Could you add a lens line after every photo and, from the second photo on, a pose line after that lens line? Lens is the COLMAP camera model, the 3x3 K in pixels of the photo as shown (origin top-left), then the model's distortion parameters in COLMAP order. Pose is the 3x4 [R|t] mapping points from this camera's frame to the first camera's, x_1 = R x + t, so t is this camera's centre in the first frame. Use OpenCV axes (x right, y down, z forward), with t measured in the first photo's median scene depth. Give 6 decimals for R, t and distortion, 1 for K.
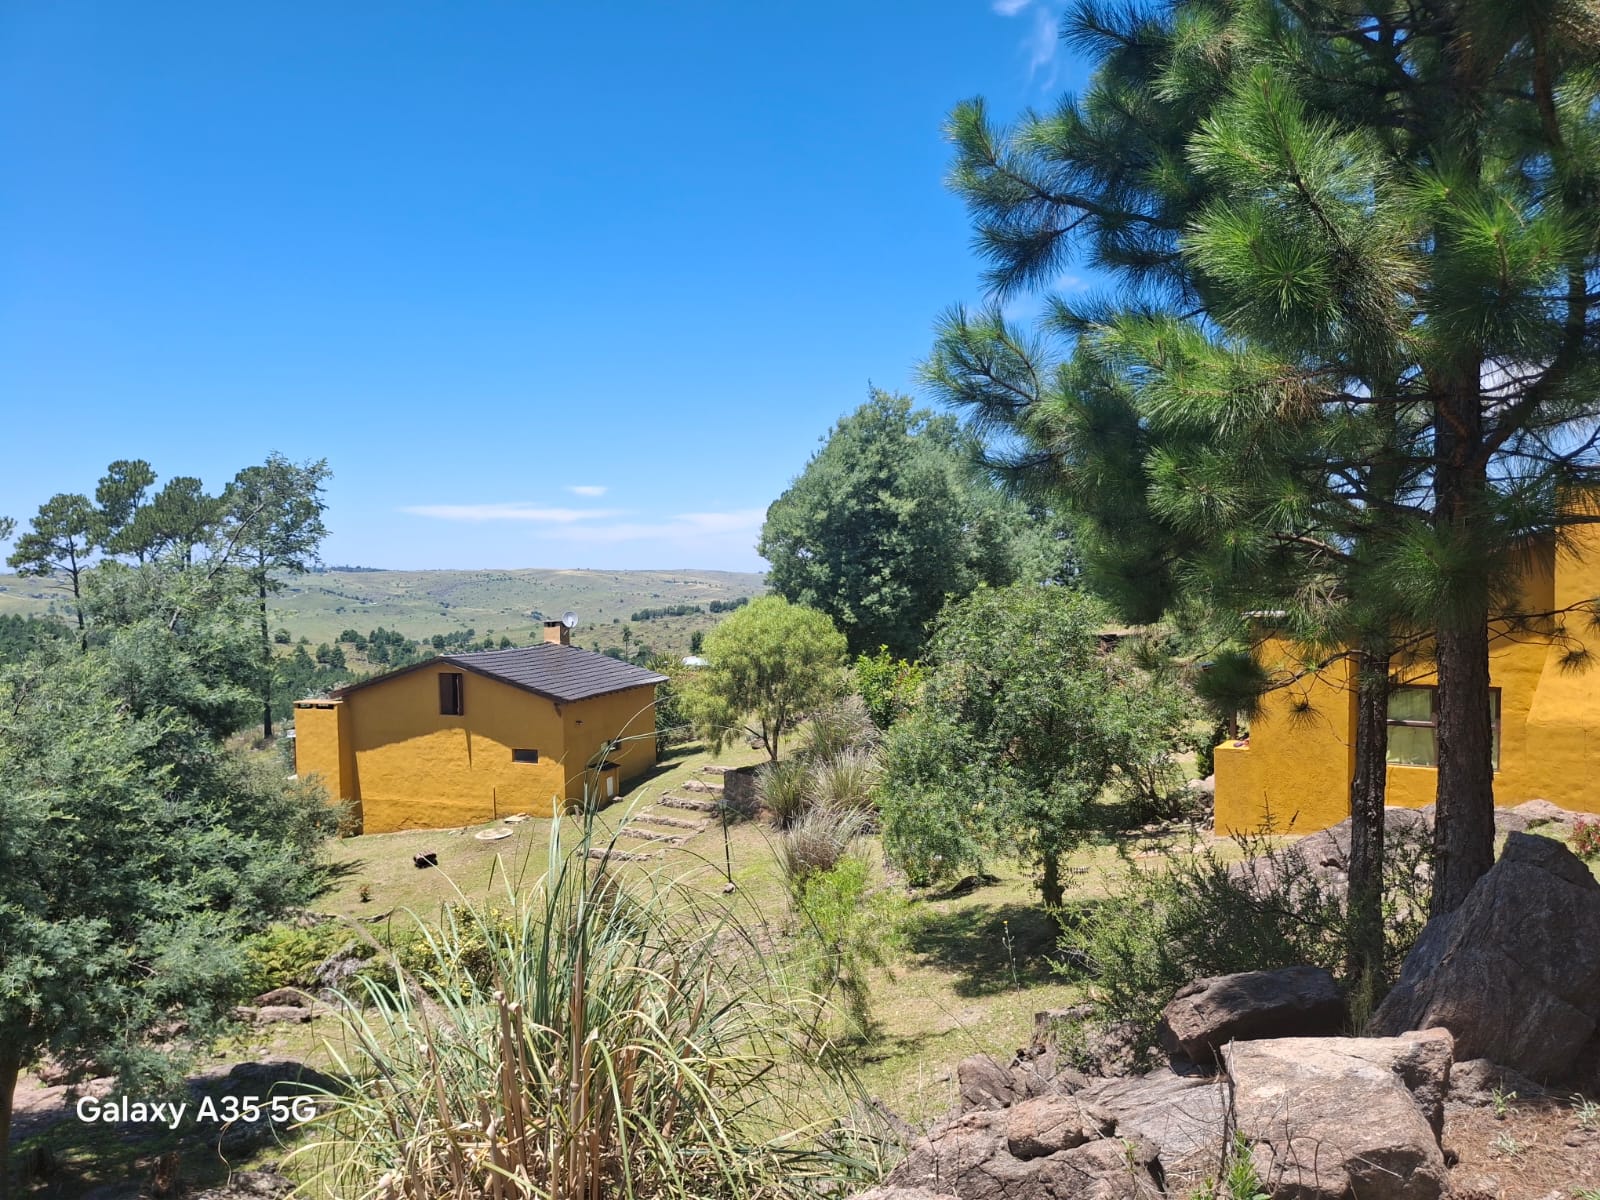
lens RADIAL K [[1217.8, 0, 808.3], [0, 1217.8, 611.8], [0, 0, 1]] dist [0.007137, -0.019204]
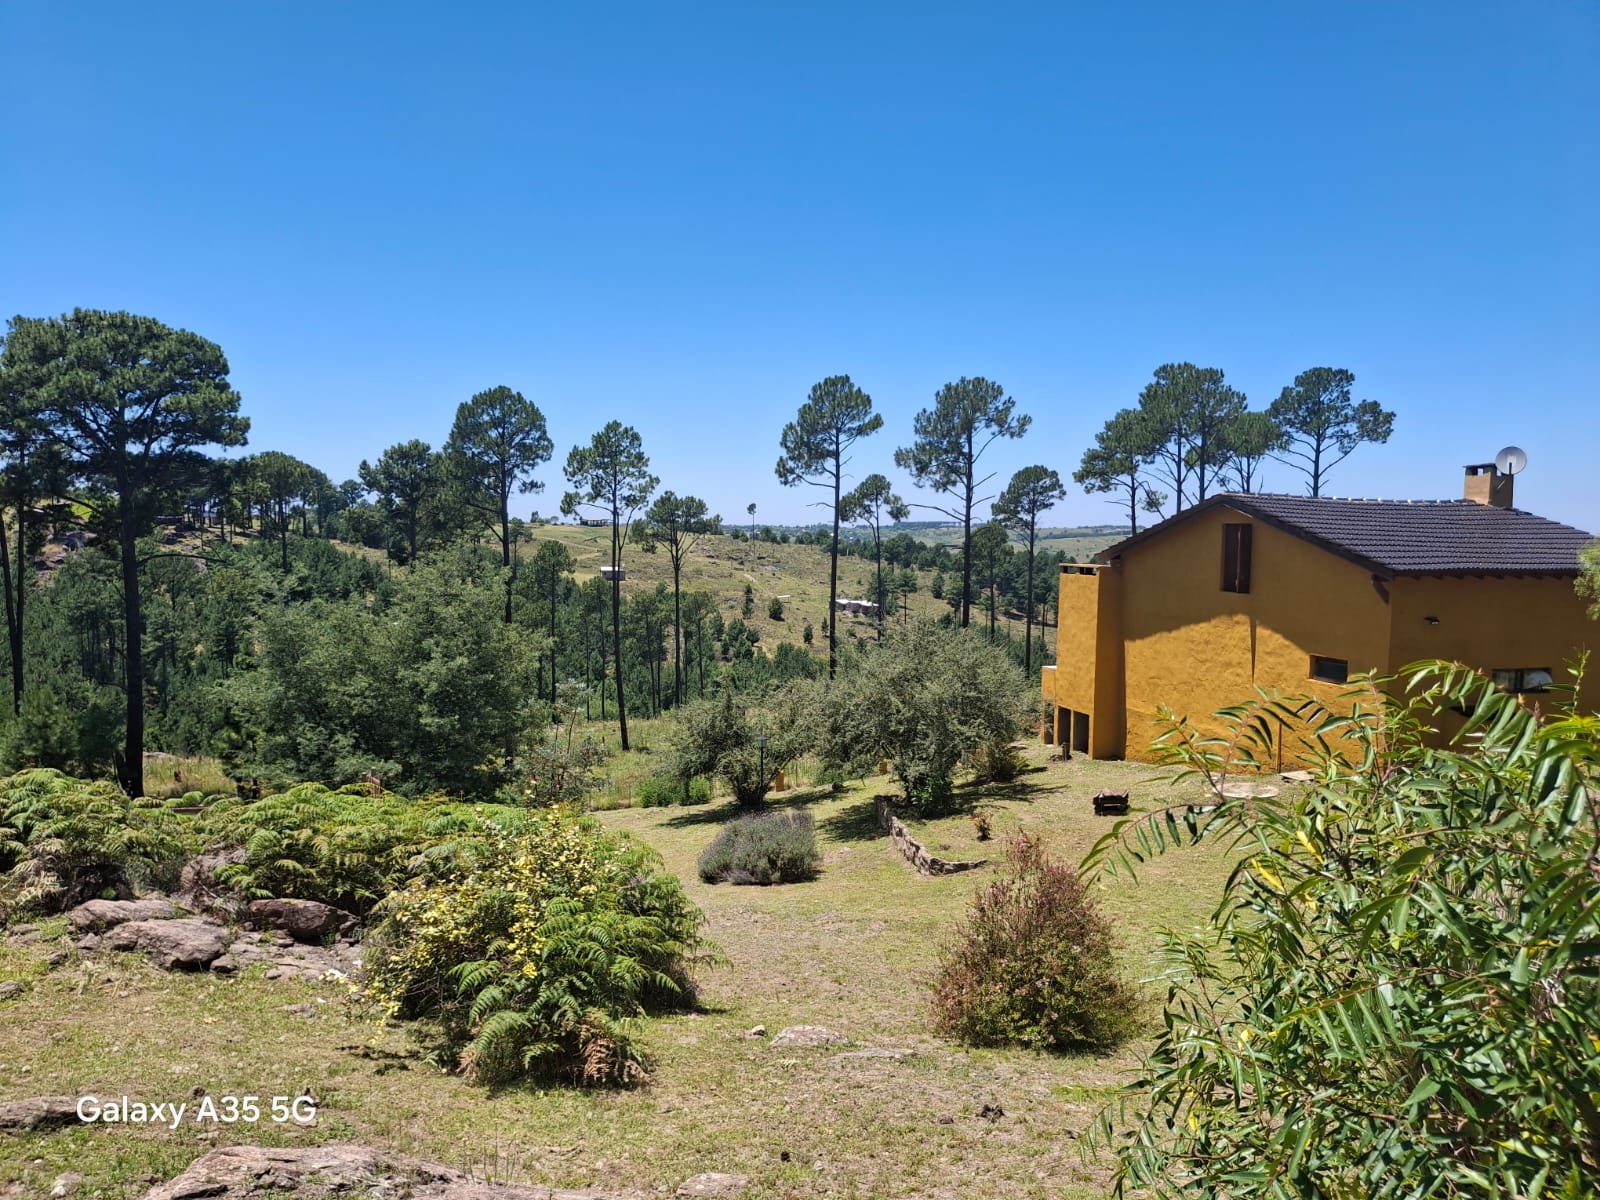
lens RADIAL K [[1217.8, 0, 797.3], [0, 1217.8, 609.2], [0, 0, 1]] dist [0.007137, -0.019204]
pose [[0.600531, 0.079469, -0.795643, 0.069753], [-0.063622, 0.996643, 0.051526, 0.075680], [0.797066, 0.019677, 0.603571, 0.448984]]
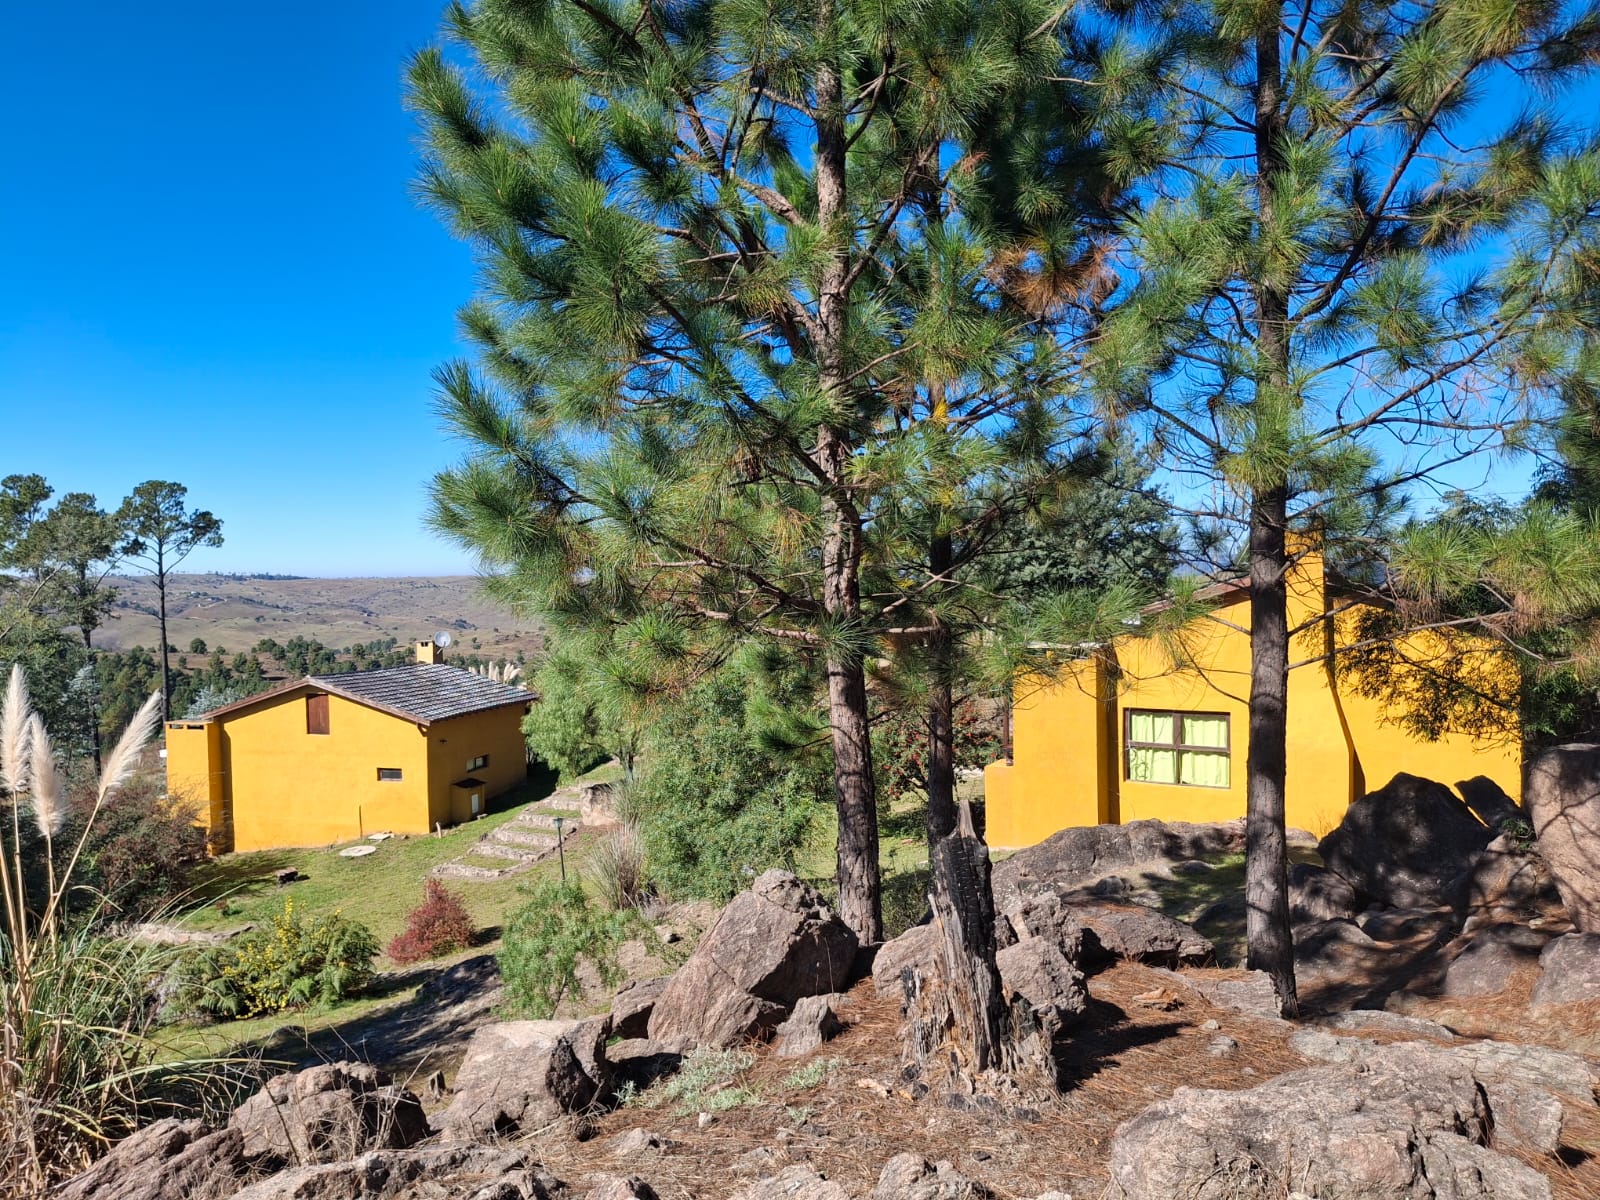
lens RADIAL K [[1217.8, 0, 789.4], [0, 1217.8, 590.0], [0, 0, 1]] dist [0.007137, -0.019204]
pose [[0.999098, -0.004395, 0.042240, 0.060027], [0.005341, 0.999737, -0.022312, -0.011758], [-0.042131, 0.022517, 0.998858, -0.043132]]
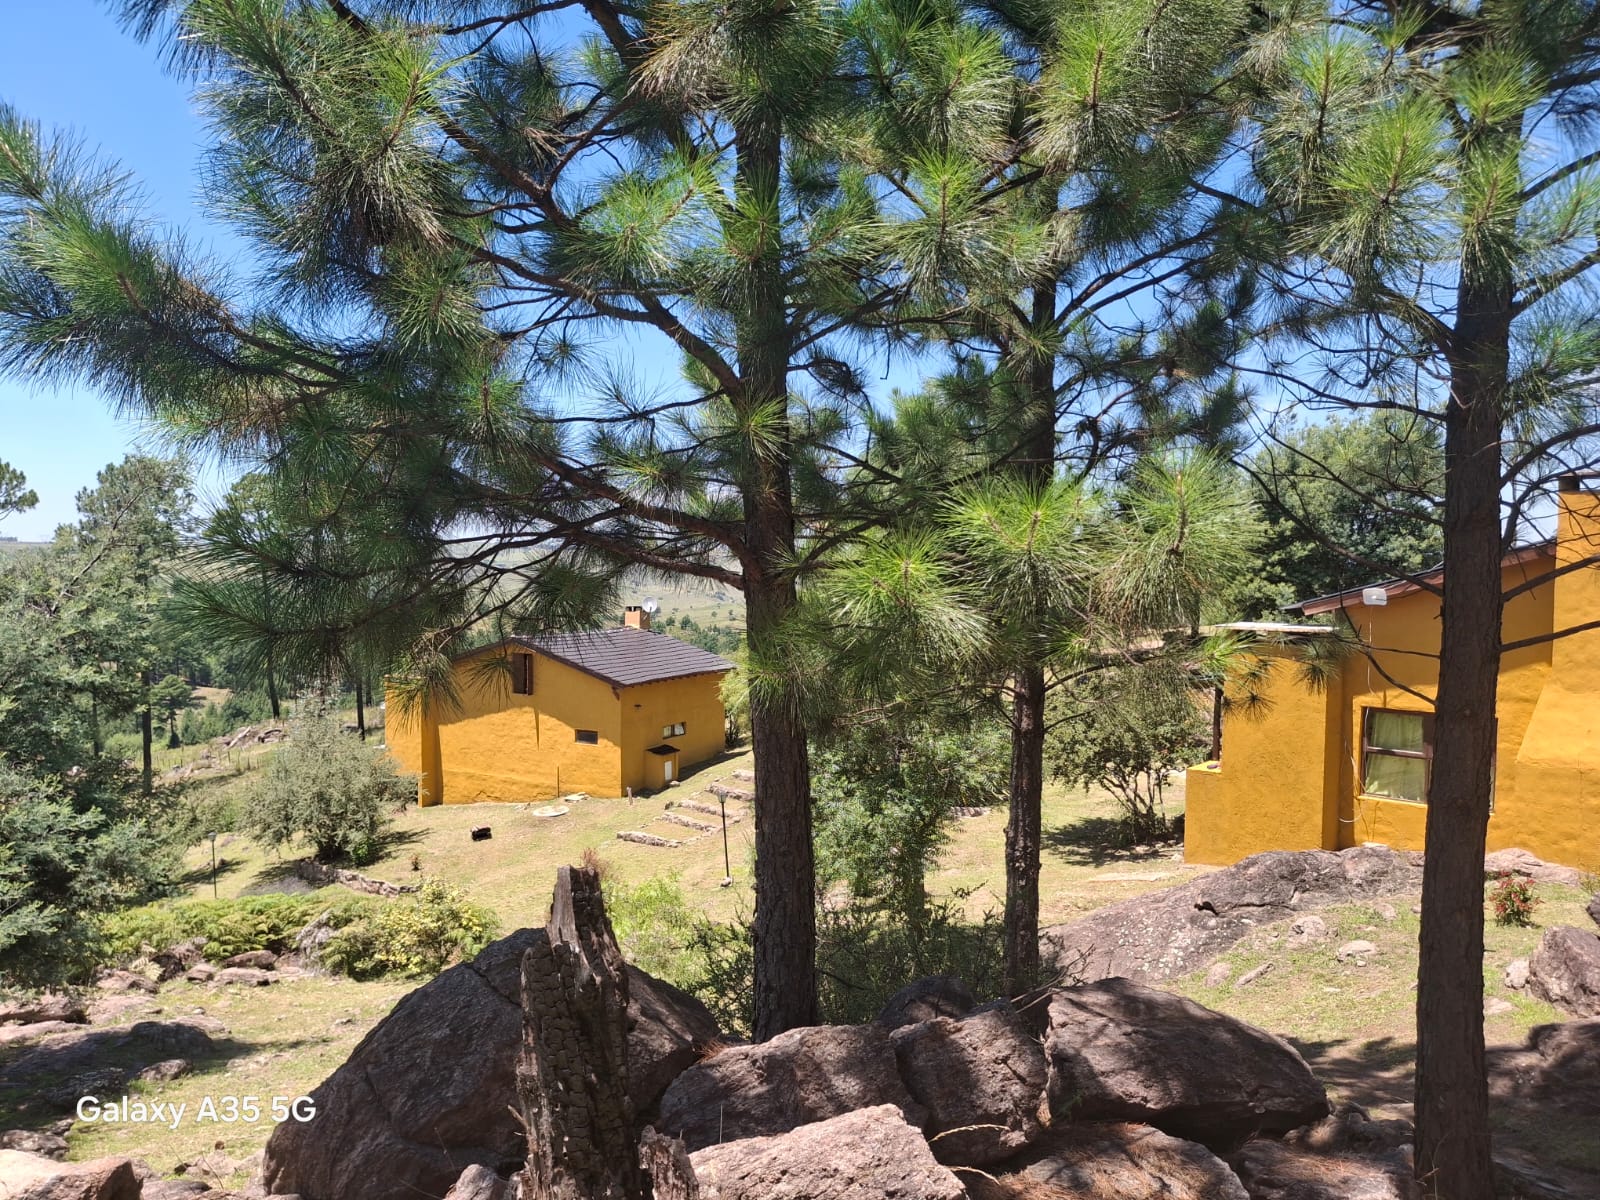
lens RADIAL K [[1217.8, 0, 789.1], [0, 1217.8, 596.0], [0, 0, 1]] dist [0.007137, -0.019204]
pose [[0.985843, 0.028078, -0.165305, 0.099318], [-0.028124, 0.999602, 0.002059, -0.006681], [0.165297, 0.002619, 0.986240, 0.019882]]
